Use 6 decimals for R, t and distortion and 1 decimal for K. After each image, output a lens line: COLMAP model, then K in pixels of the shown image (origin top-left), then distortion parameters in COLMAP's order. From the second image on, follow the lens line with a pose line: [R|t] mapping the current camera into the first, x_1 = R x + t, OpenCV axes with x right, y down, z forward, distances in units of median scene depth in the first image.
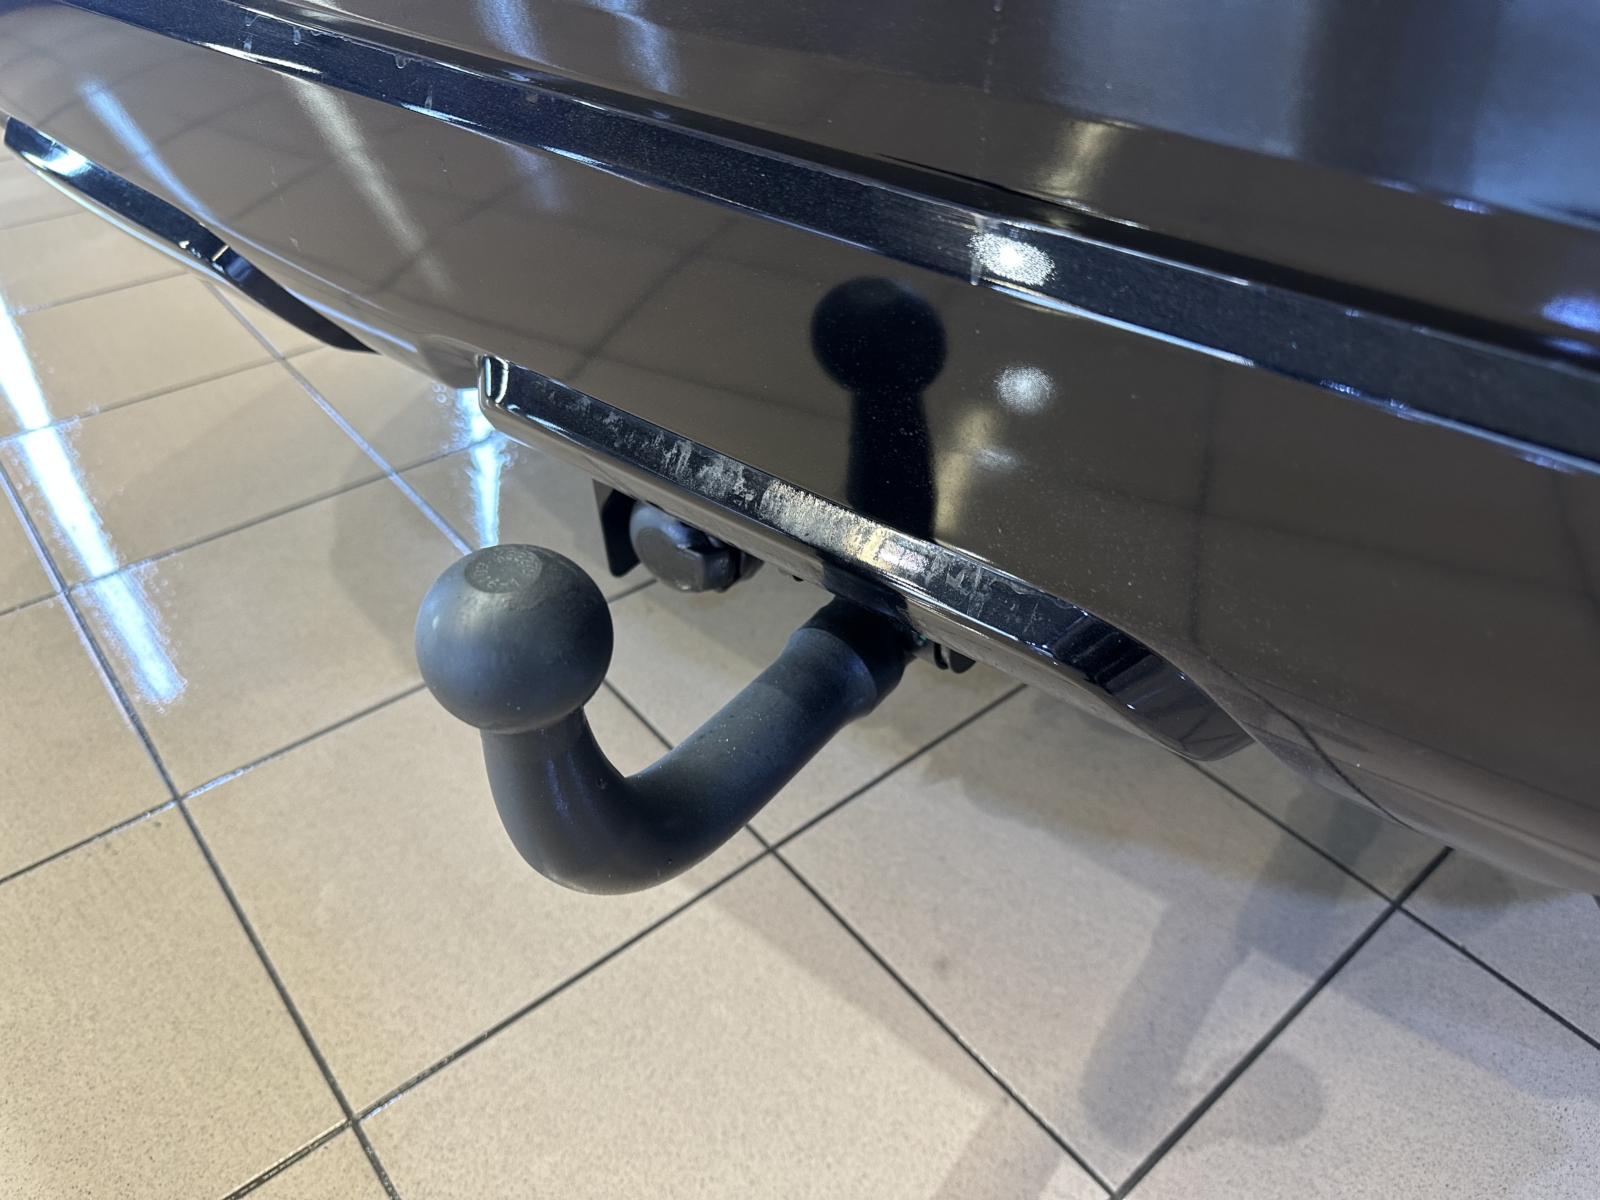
lens RADIAL K [[1128.5, 0, 800.0], [0, 1128.5, 600.0], [0, 0, 1]] dist [0.004135, 0.000140]
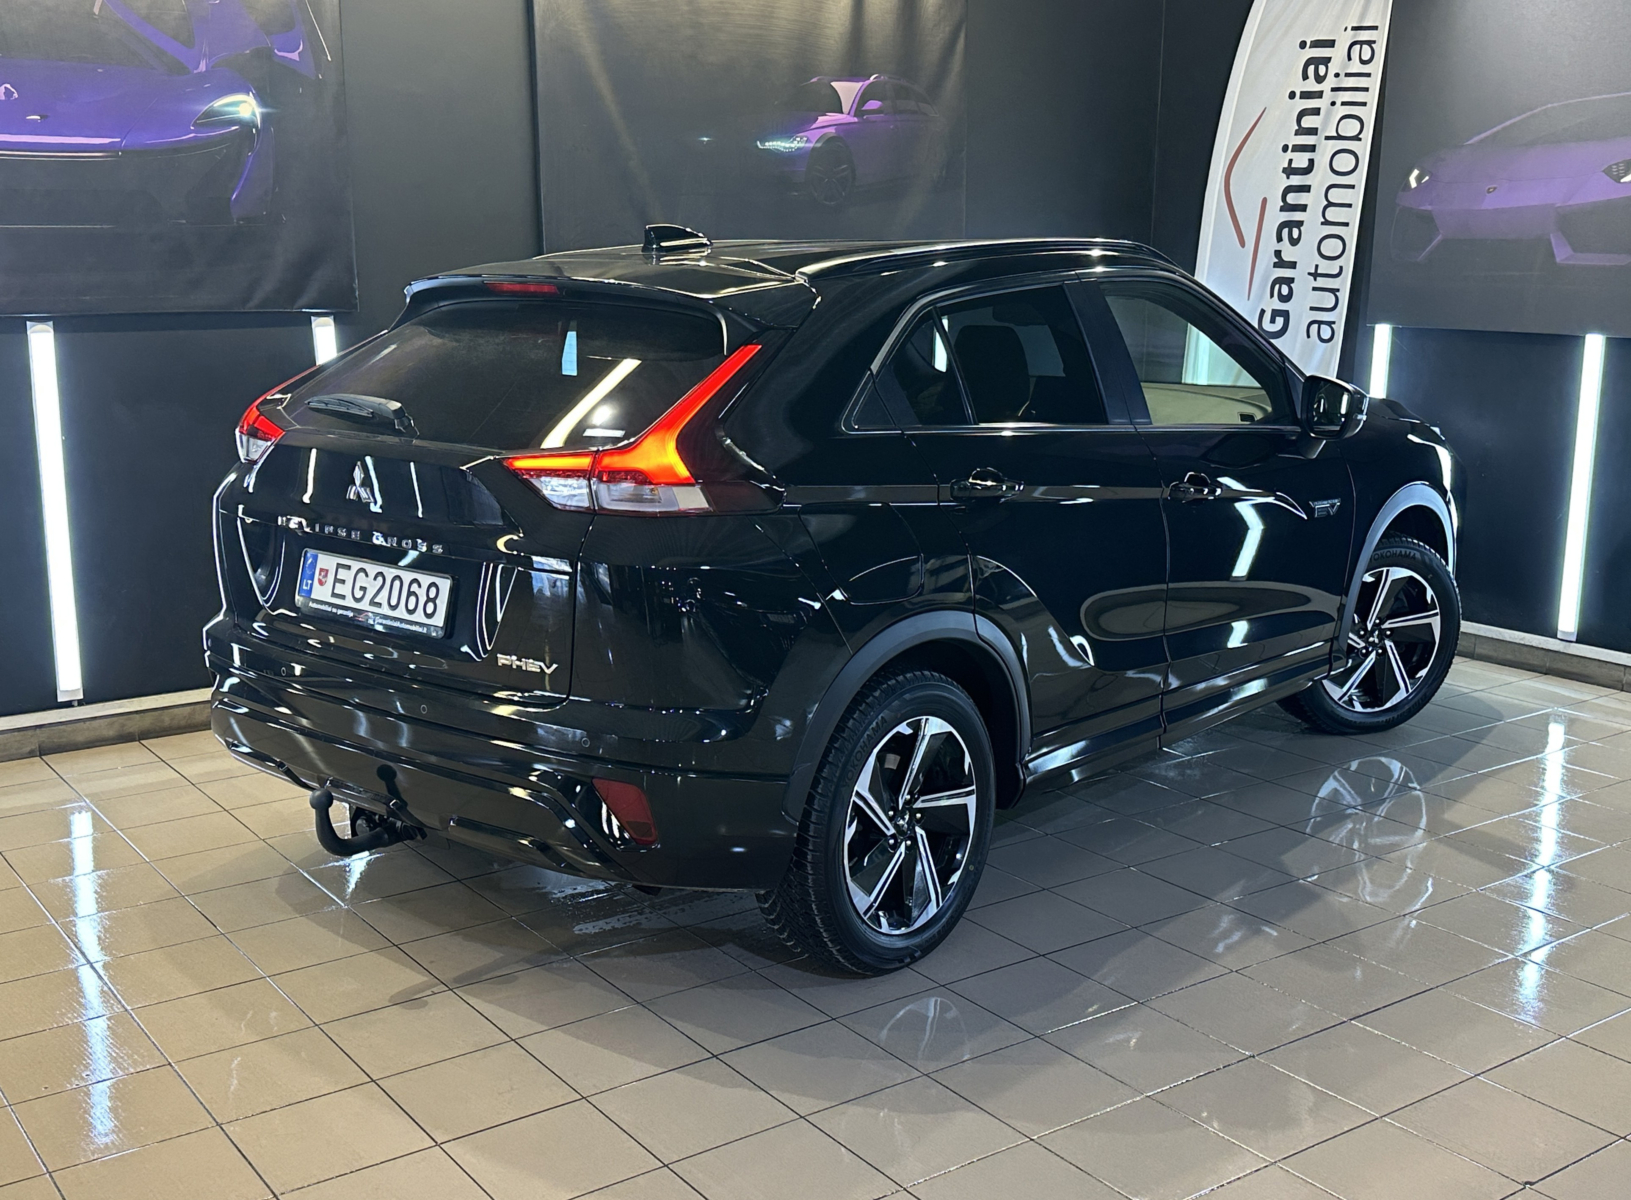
lens RADIAL K [[1770.2, 0, 815.5], [0, 1770.2, 600.0], [0, 0, 1]] dist [-0.004620, -0.006705]
pose [[0.997098, 0.003686, -0.076043, 1.509920], [-0.039599, 0.878195, -0.476661, 1.668897], [0.065024, 0.478289, 0.875792, -3.749236]]
